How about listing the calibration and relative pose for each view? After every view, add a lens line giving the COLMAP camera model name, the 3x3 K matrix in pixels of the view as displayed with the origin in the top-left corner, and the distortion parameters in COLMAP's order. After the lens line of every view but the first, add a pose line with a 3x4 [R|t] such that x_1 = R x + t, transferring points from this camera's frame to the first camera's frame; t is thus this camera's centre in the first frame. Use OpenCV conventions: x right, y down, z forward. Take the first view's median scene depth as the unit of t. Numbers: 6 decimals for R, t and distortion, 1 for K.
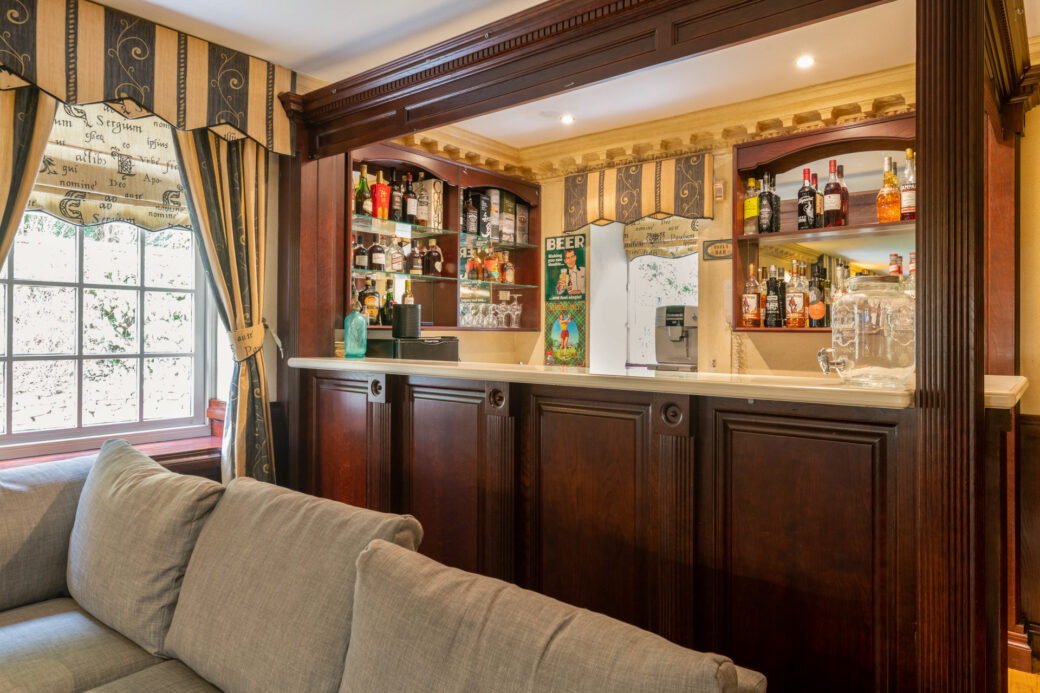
lens RADIAL K [[671.8, 0, 514.2], [0, 671.8, 336.8], [0, 0, 1]] dist [0.009987, 0.002883]
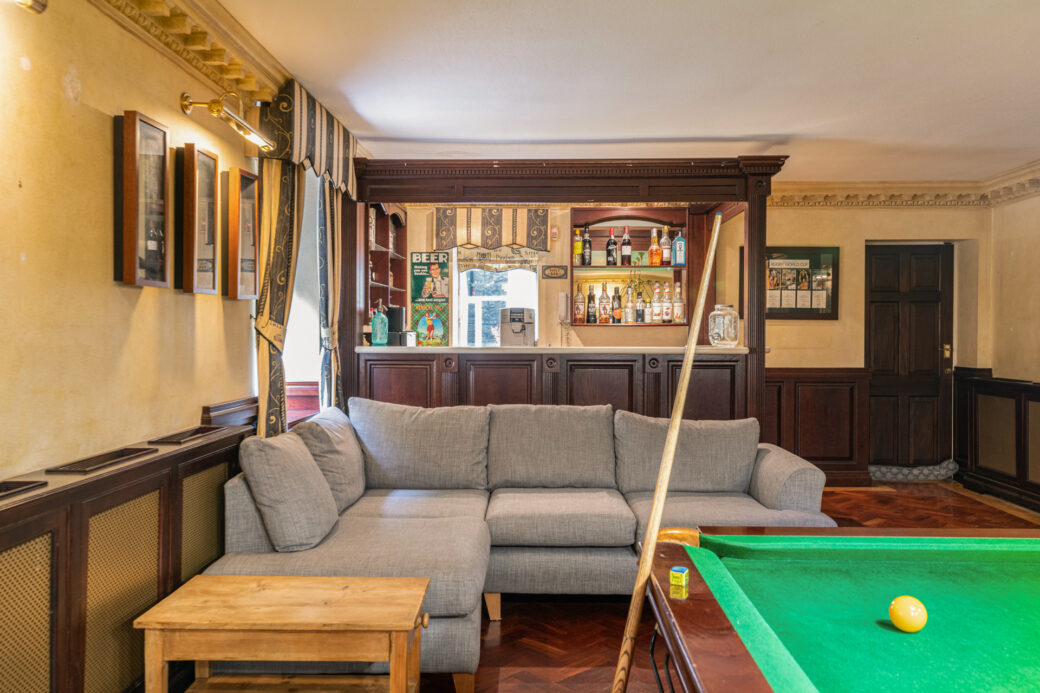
lens RADIAL K [[861.8, 0, 524.1], [0, 861.8, 344.1], [0, 0, 1]] dist [-0.003094, 0.006651]
pose [[0.796096, -0.015376, 0.604975, -0.803186], [0.006408, 0.999835, 0.016980, -0.000258], [-0.605137, -0.009641, 0.796063, -0.443605]]
